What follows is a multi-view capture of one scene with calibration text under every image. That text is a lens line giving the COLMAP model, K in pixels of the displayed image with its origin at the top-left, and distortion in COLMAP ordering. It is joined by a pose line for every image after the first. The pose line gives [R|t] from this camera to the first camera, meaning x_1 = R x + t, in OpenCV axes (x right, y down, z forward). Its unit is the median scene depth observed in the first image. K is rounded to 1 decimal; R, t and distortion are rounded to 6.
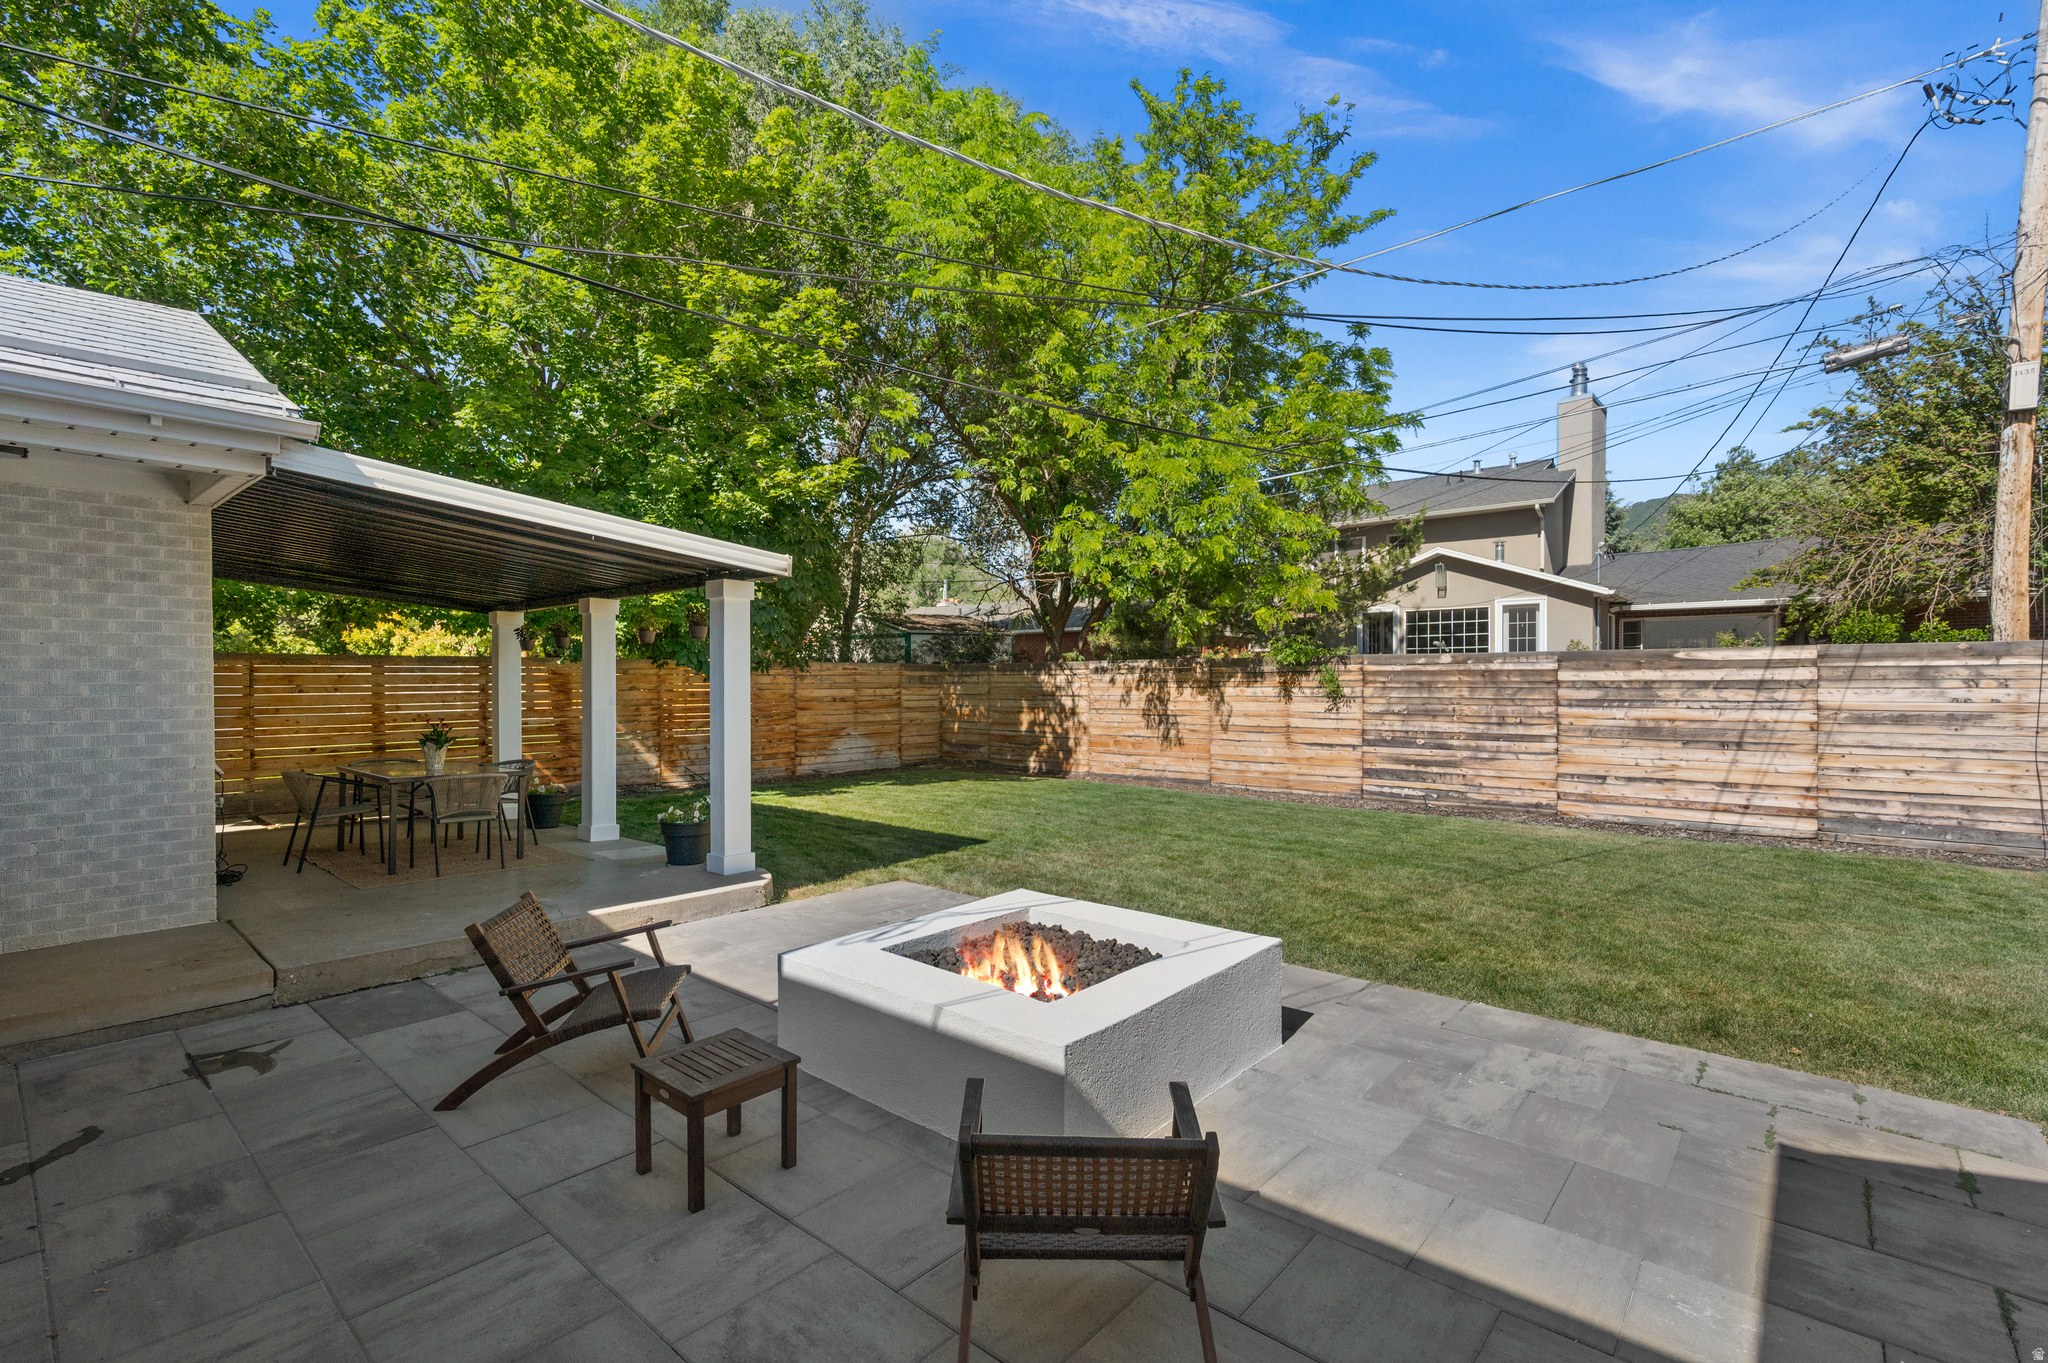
lens RADIAL K [[944.7, 0, 1036.4], [0, 944.7, 687.9], [0, 0, 1]] dist [-0.000804, 0.002103]
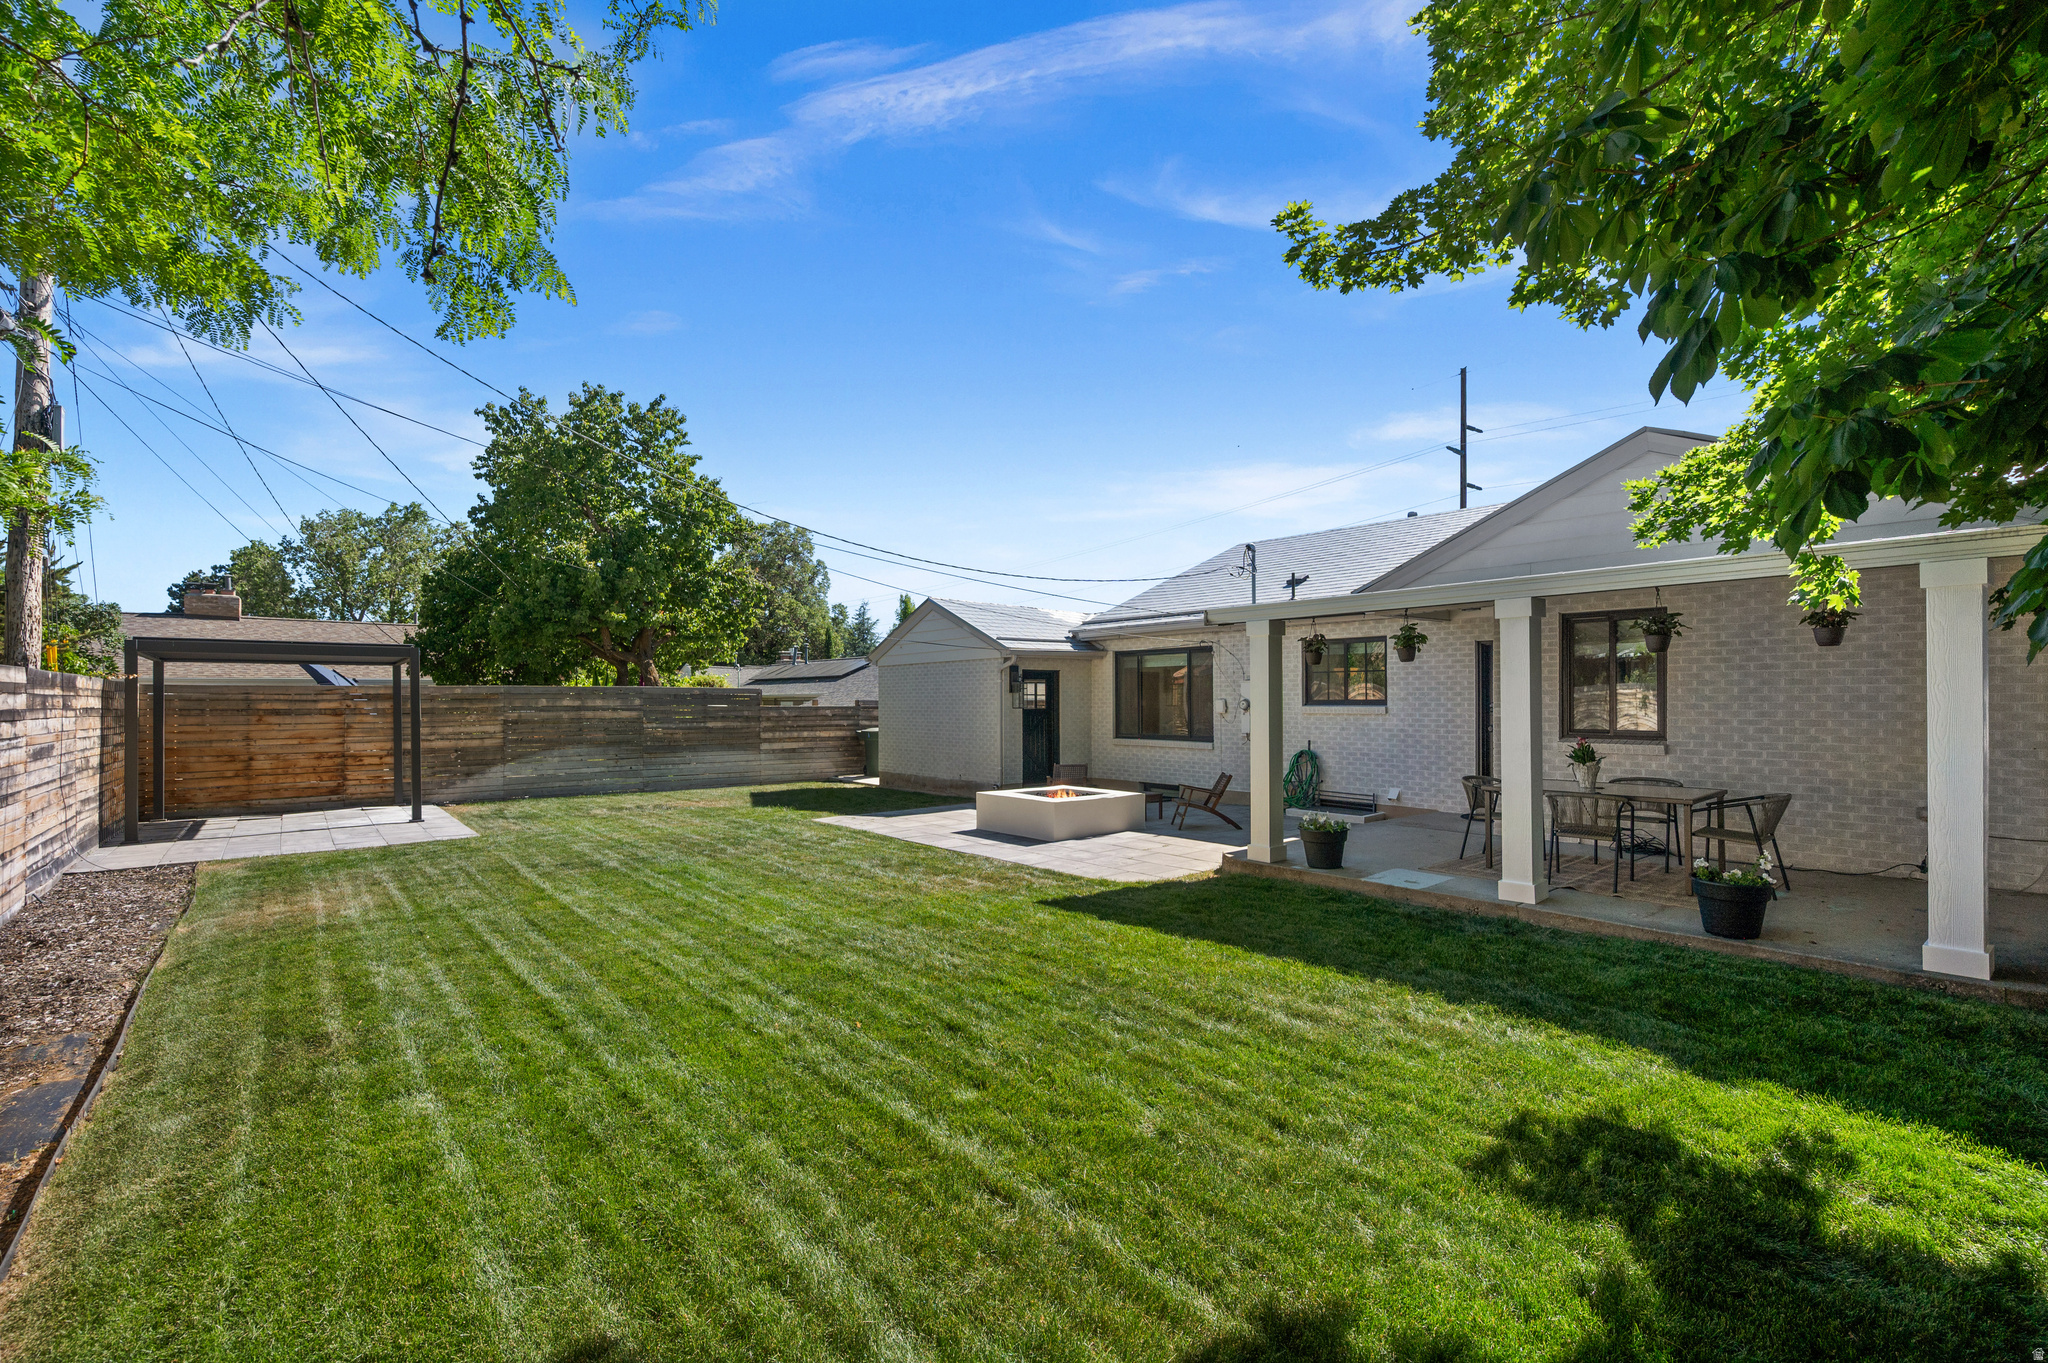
lens RADIAL K [[885.1, 0, 1033.9], [0, 885.1, 703.9], [0, 0, 1]] dist [-0.003820, 0.001195]
pose [[-0.987701, 0.004899, 0.156279, -0.137364], [0.006064, 0.999957, 0.006975, -0.012009], [-0.156238, 0.007837, -0.987688, 1.430526]]
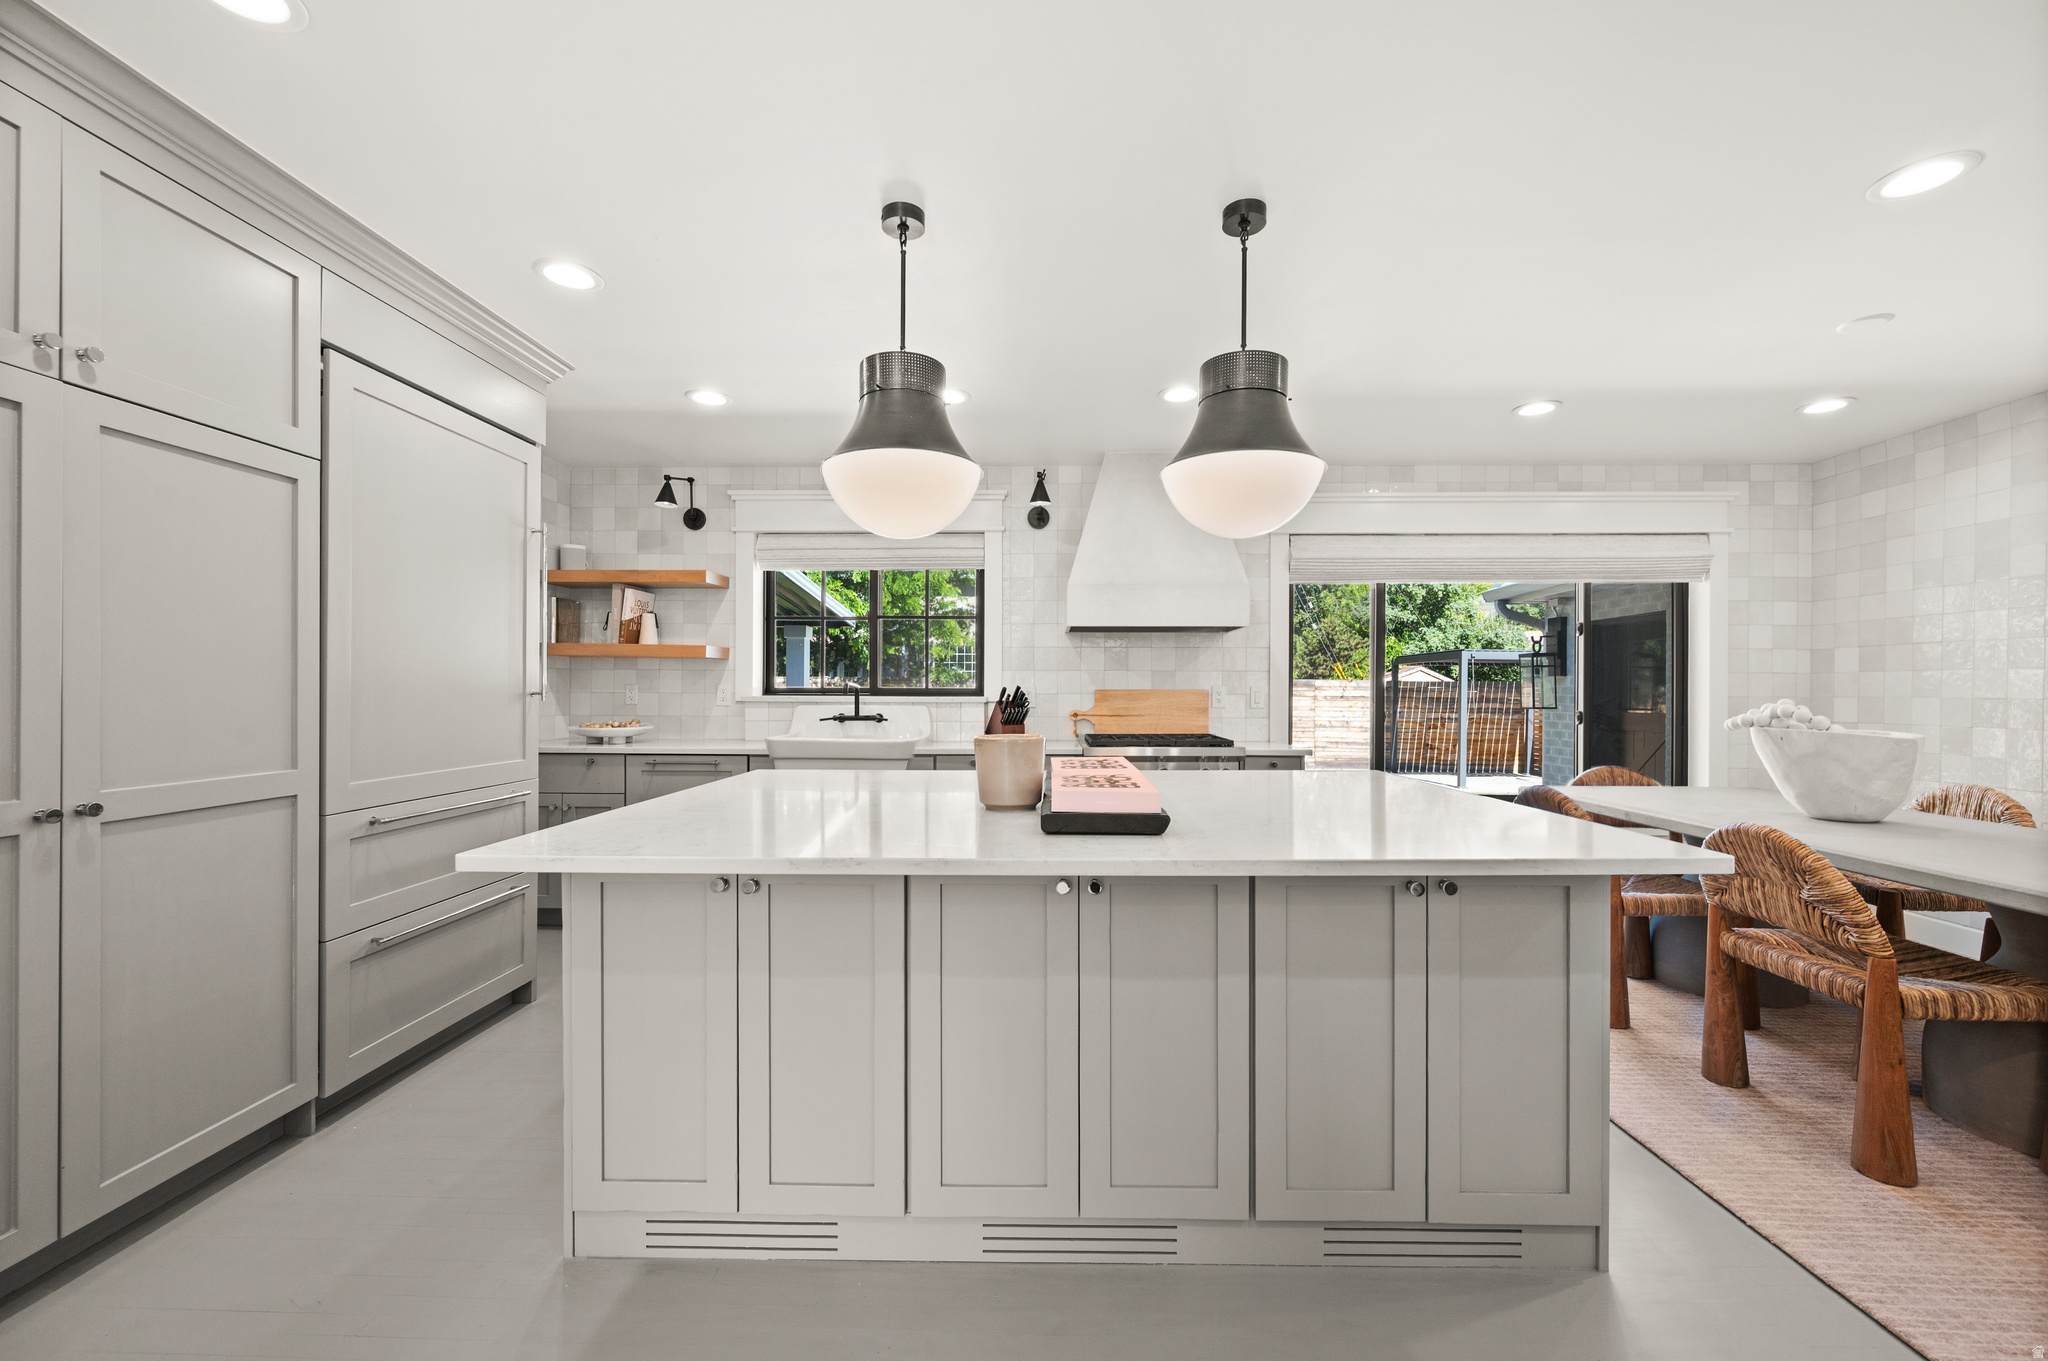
lens RADIAL K [[816.2, 0, 1027.5], [0, 816.2, 695.0], [0, 0, 1]] dist [-0.000244, 0.000137]
pose [[0.777046, 0.005683, 0.629418, -0.562079], [-0.005078, 0.999983, -0.002759, -0.002490], [-0.629424, -0.001052, 0.777062, -0.150982]]
